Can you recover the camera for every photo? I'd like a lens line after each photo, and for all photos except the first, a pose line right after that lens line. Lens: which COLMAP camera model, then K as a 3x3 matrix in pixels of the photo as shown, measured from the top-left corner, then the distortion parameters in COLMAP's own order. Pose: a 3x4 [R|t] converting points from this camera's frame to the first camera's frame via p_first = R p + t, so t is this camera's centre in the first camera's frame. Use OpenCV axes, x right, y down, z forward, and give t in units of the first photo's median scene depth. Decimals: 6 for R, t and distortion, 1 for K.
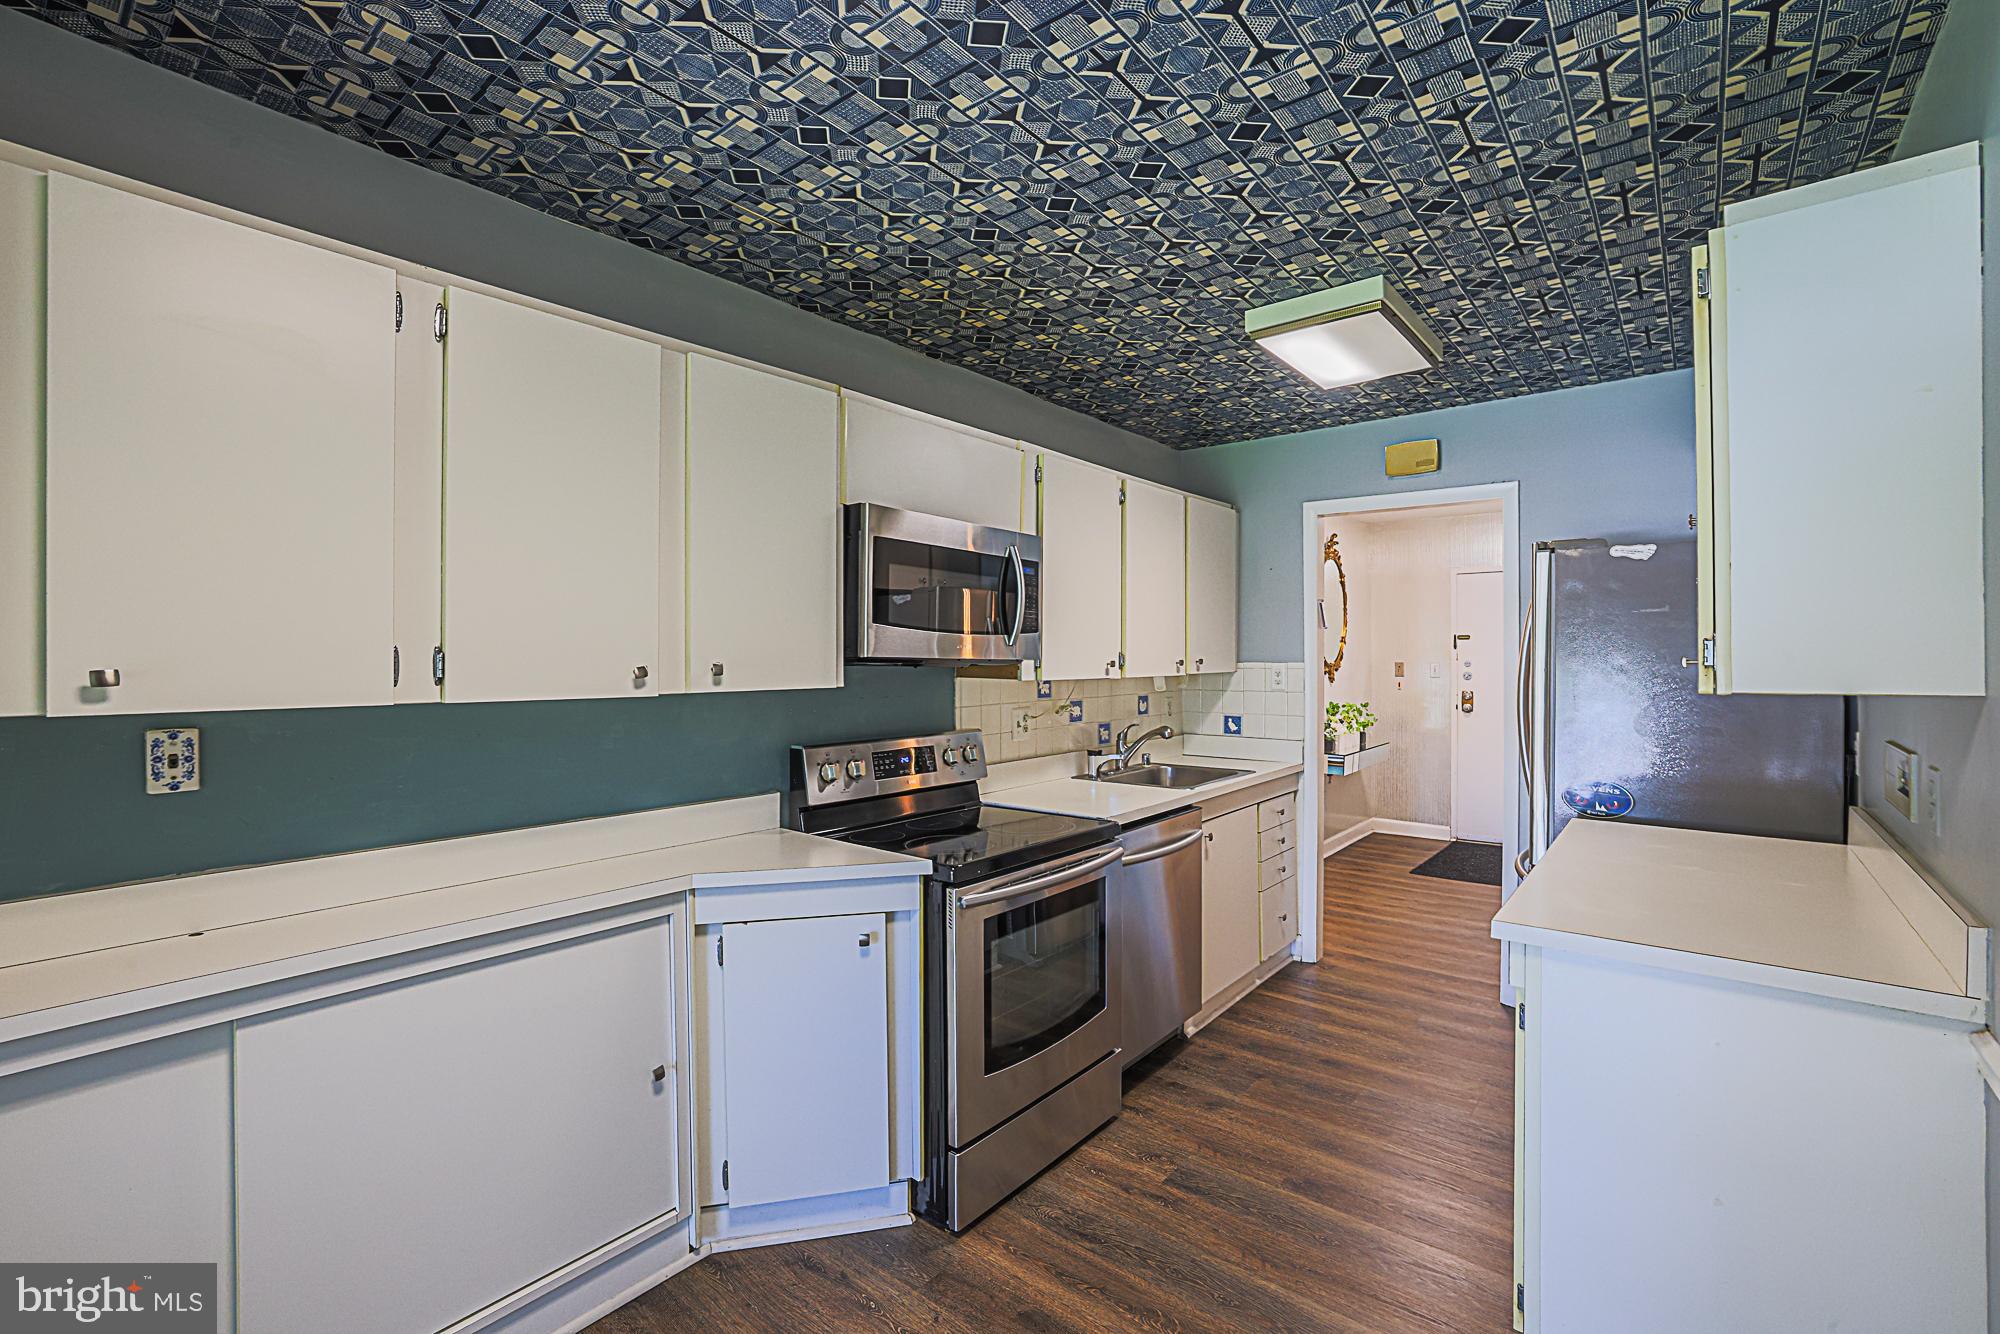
lens RADIAL K [[861.3, 0, 1000.0], [0, 861.3, 667.0], [0, 0, 1]] dist [-0.048631, 0.022287]
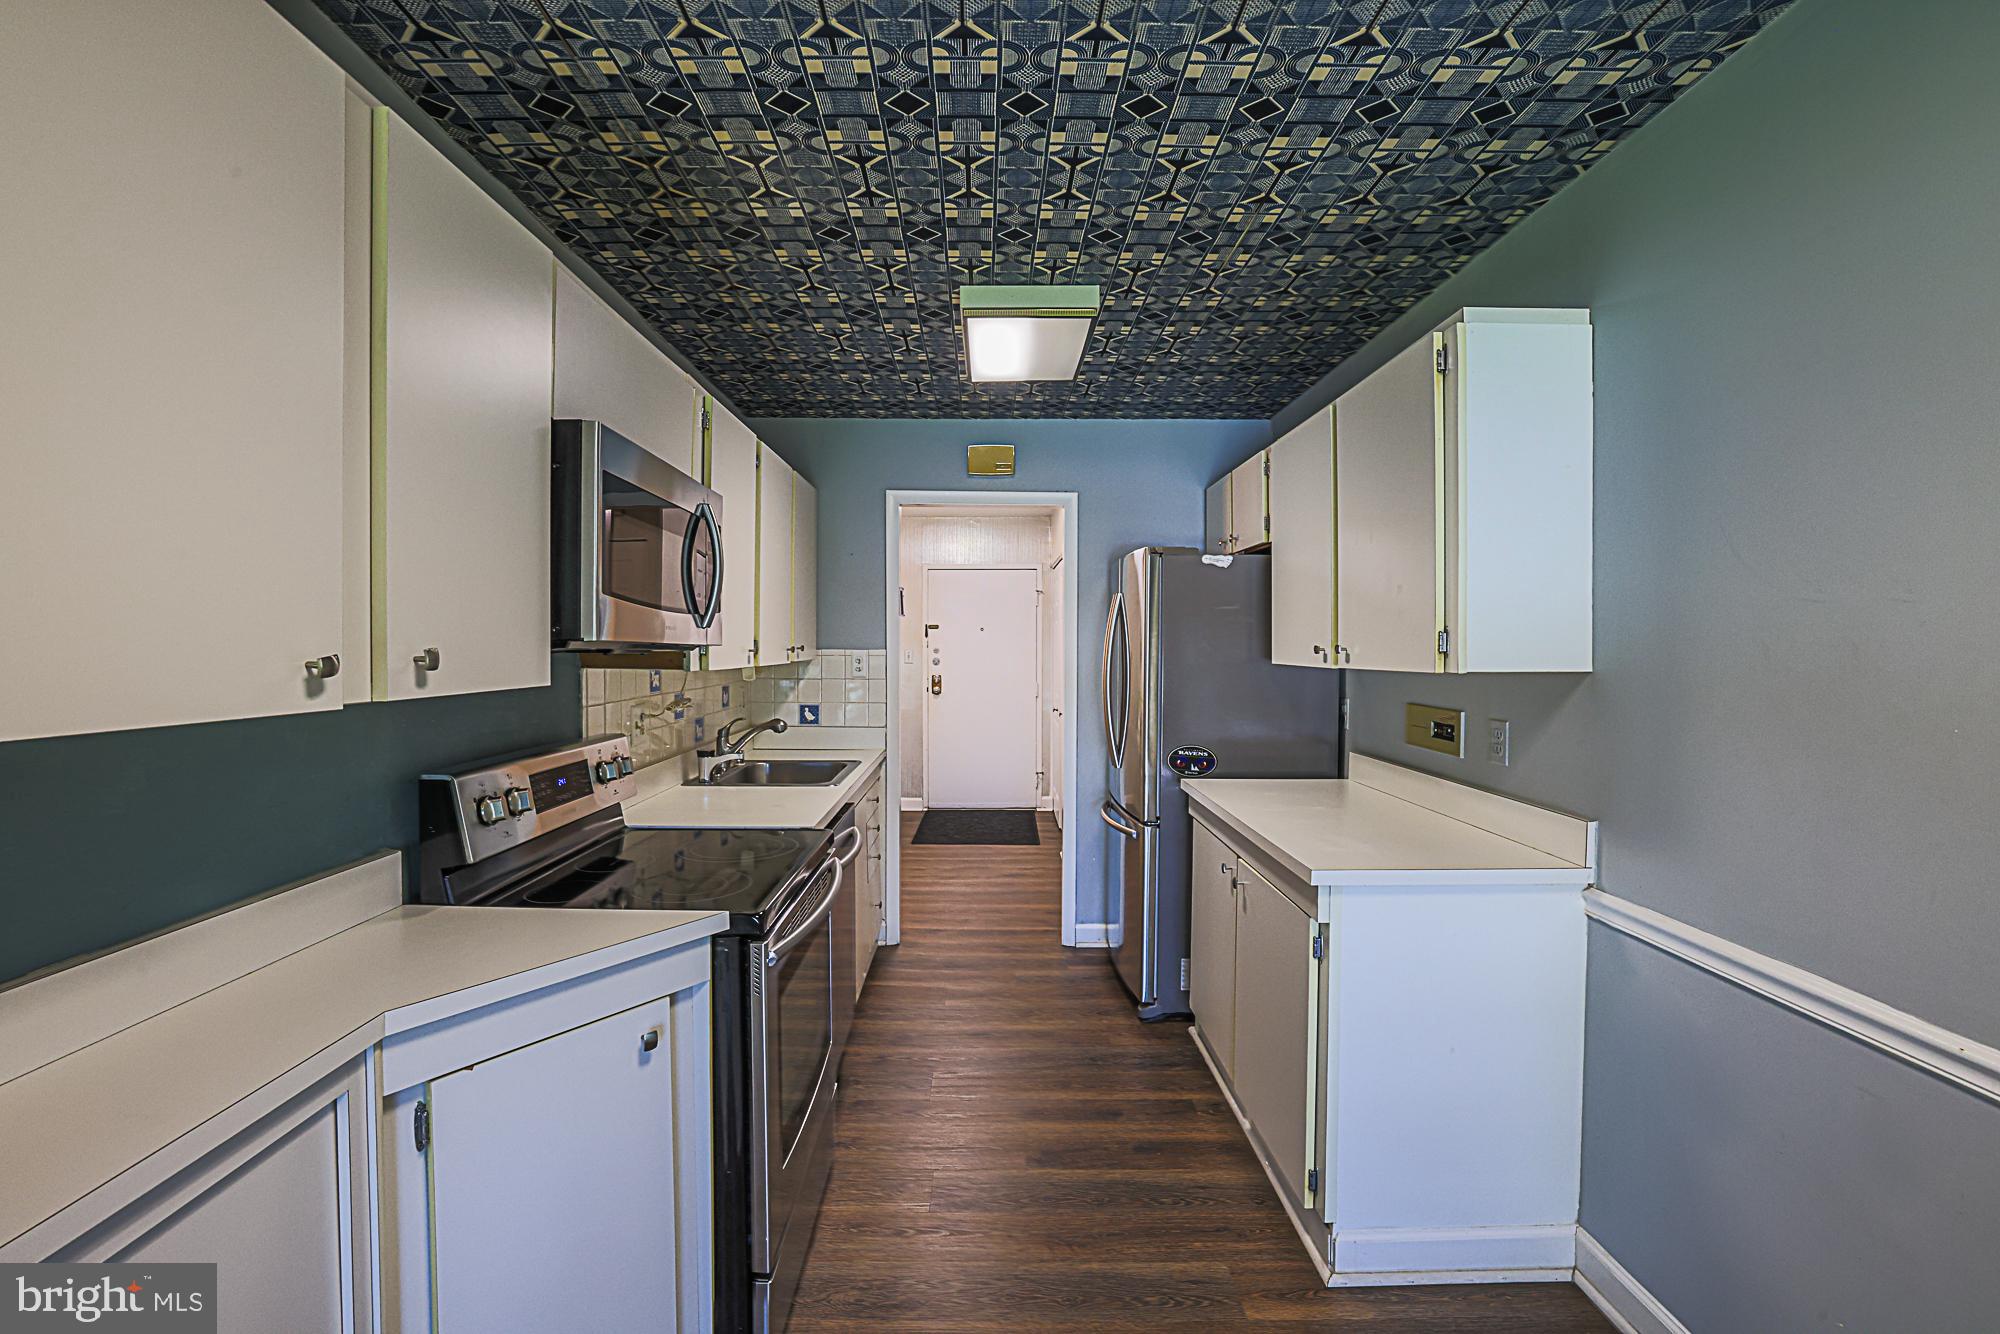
lens RADIAL K [[857.4, 0, 1000.0], [0, 857.4, 667.0], [0, 0, 1]] dist [-0.071019, 0.022108]
pose [[0.773037, -0.011500, 0.634257, -0.166015], [0.001555, 0.999867, 0.016233, -0.000421], [-0.634359, -0.011563, 0.772952, 0.129598]]
